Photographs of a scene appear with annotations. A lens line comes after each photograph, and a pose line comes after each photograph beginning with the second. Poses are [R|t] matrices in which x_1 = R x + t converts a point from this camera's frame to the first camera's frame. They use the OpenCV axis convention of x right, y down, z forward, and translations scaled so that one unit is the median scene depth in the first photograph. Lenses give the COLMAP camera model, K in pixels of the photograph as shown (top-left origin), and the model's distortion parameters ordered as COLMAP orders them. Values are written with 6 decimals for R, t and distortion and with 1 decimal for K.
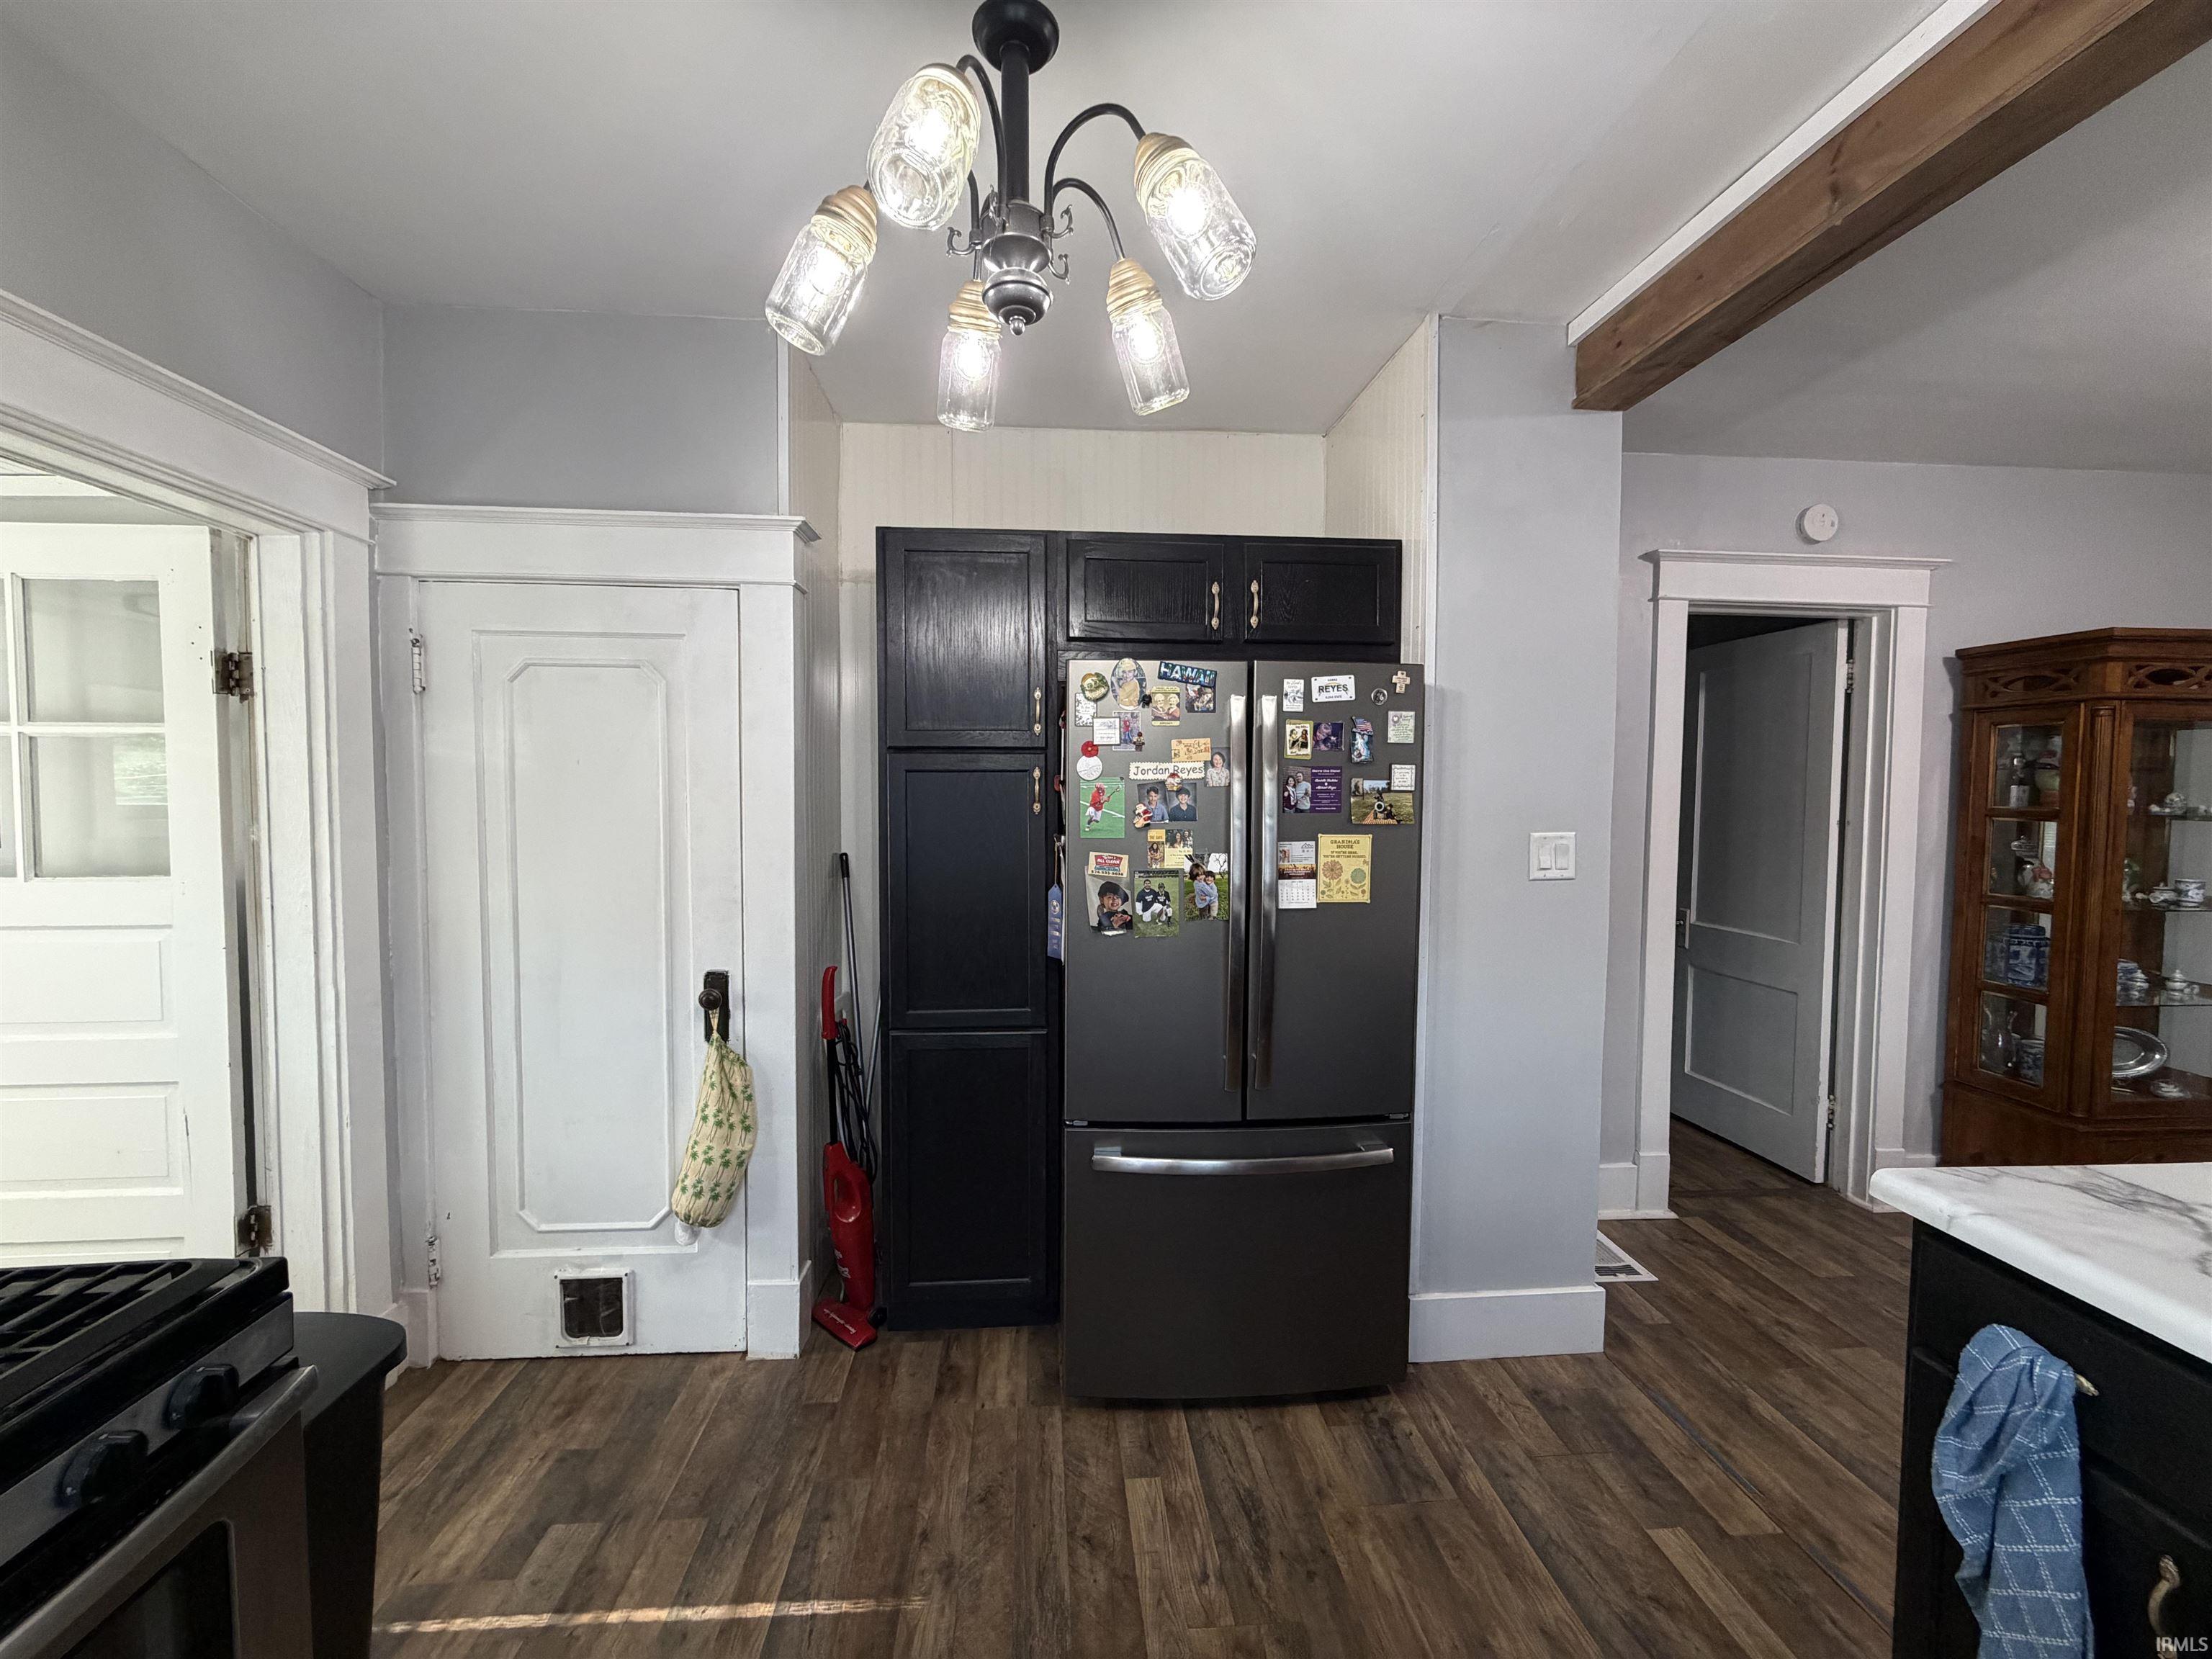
lens RADIAL K [[876.5, 0, 1094.5], [0, 876.5, 822.8], [0, 0, 1]] dist [-0.002267, 0.000352]
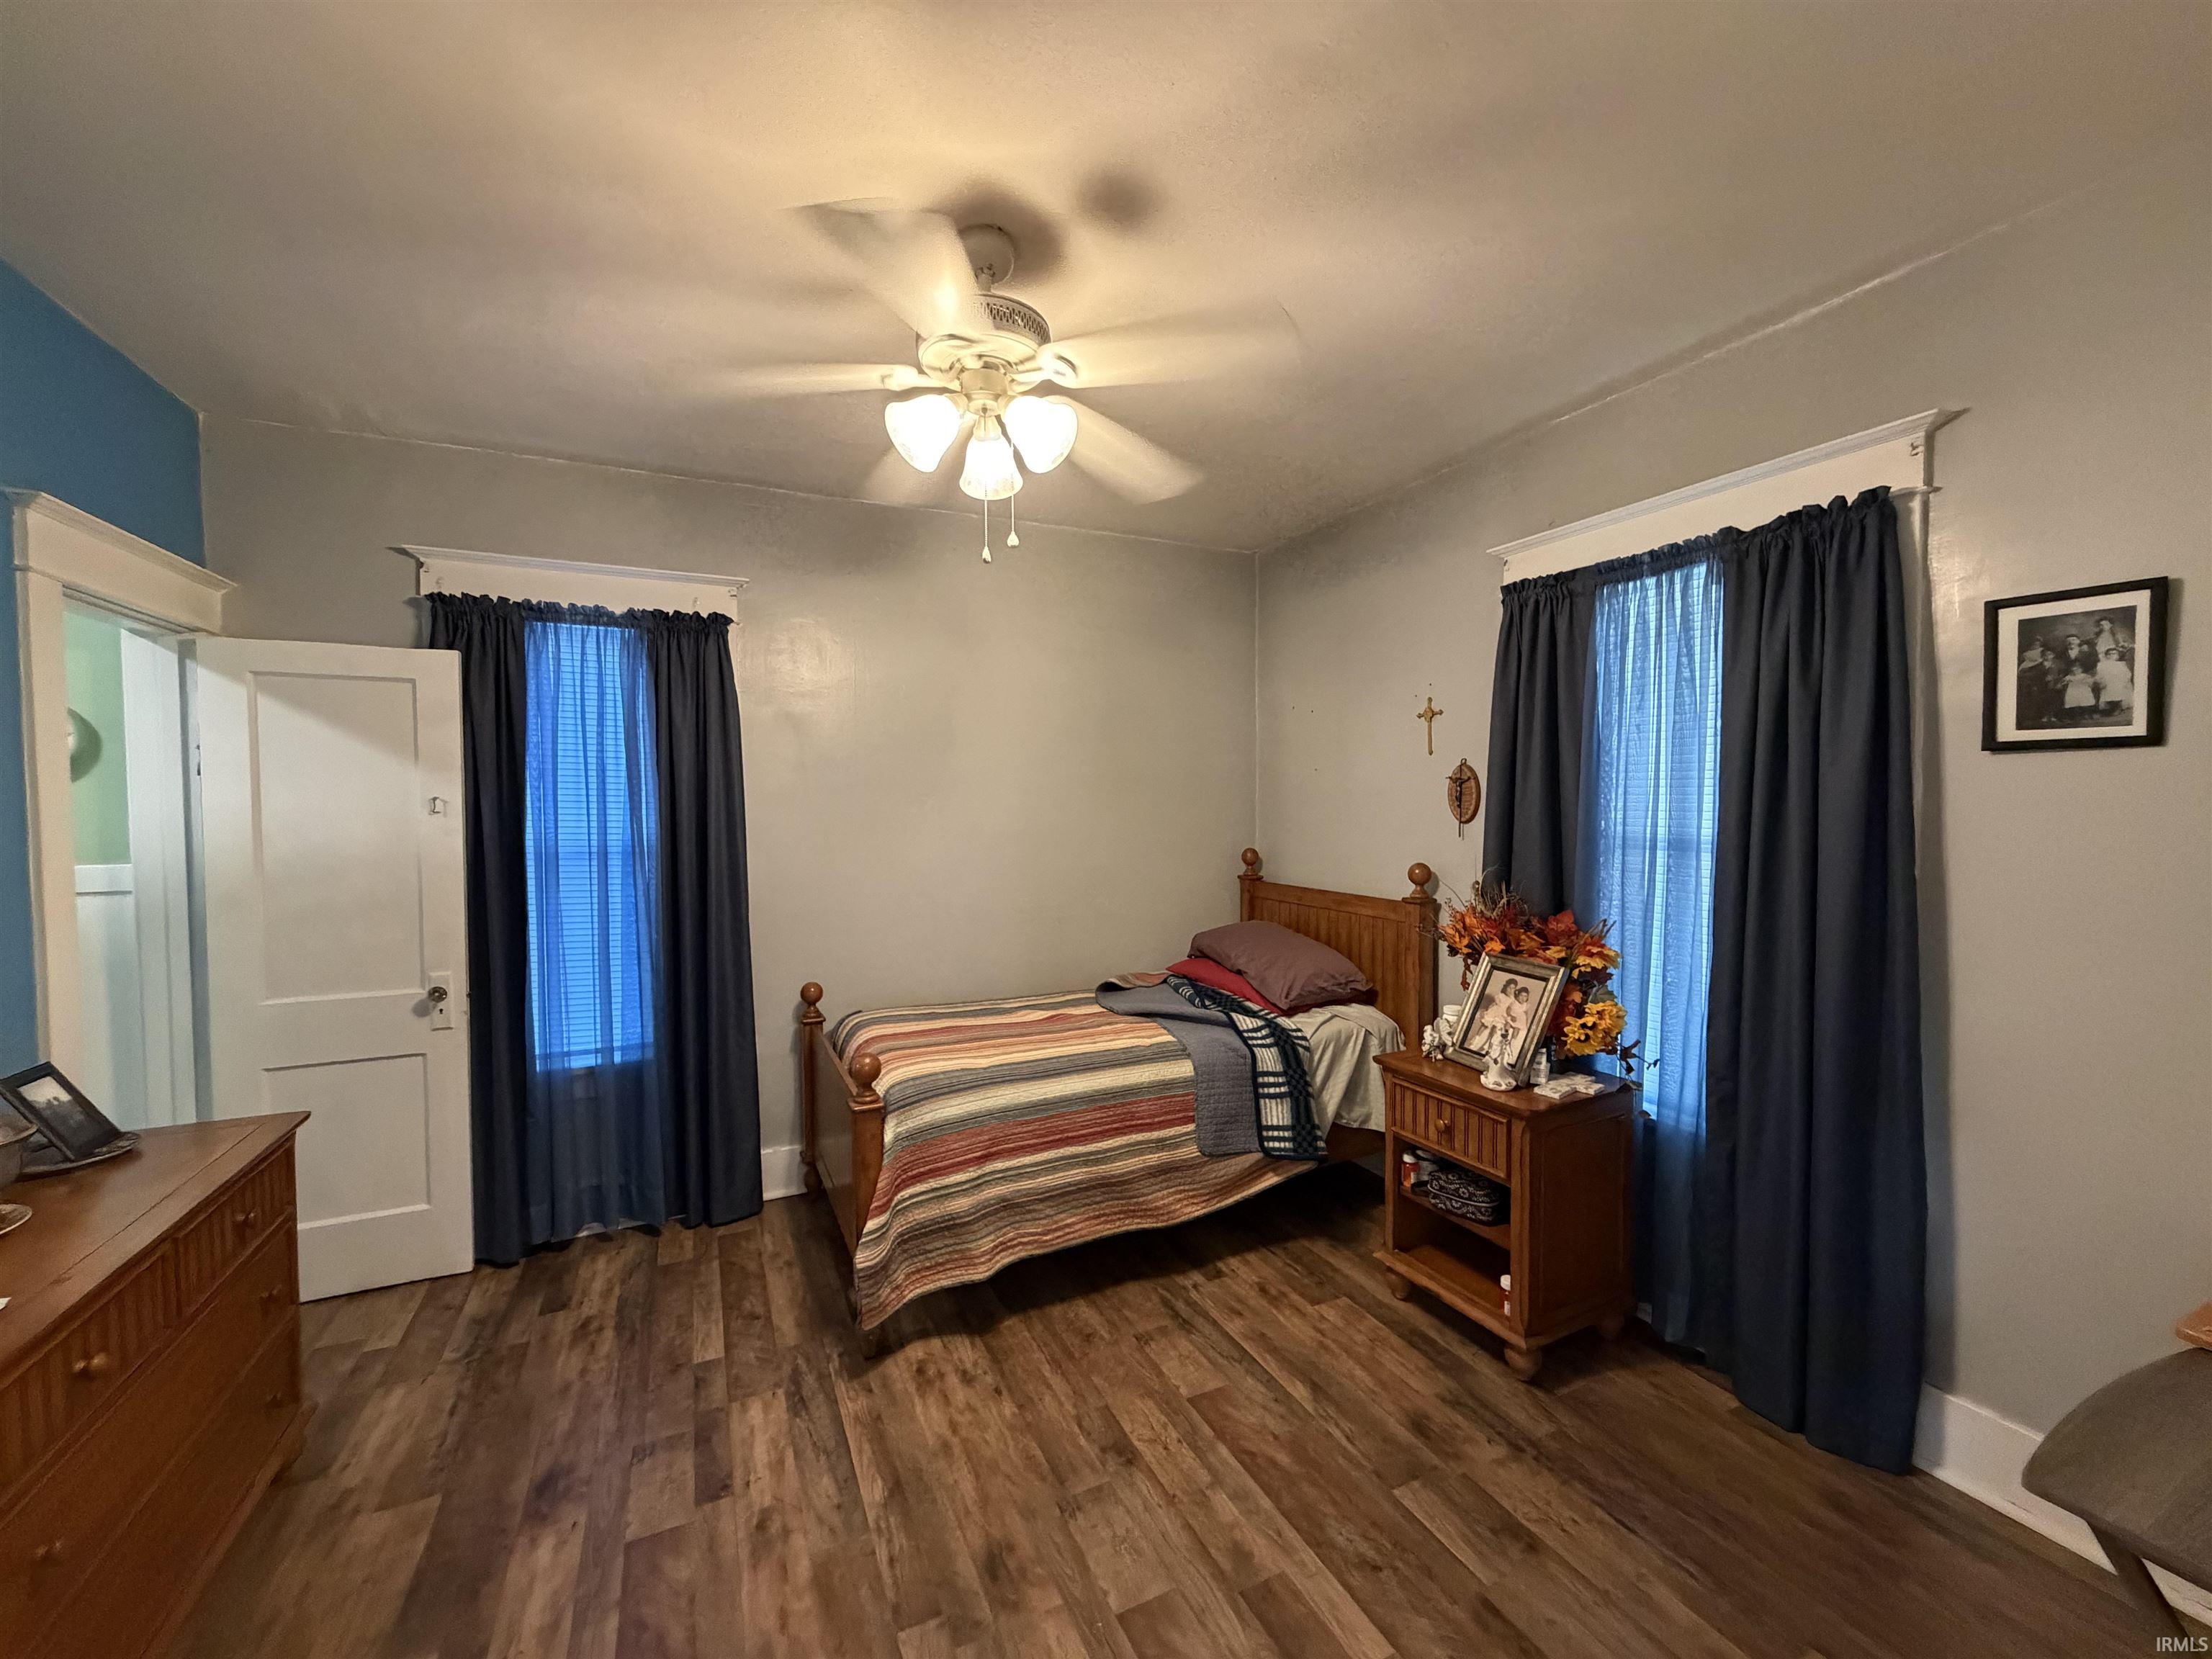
lens RADIAL K [[876.5, 0, 1116.5], [0, 876.5, 832.6], [0, 0, 1]] dist [-0.002267, 0.000352]
pose [[-0.924349, -0.018667, -0.381091, 0.692975], [-0.051640, 0.995733, 0.076482, -0.058044], [0.378037, 0.090376, -0.921368, 1.842046]]
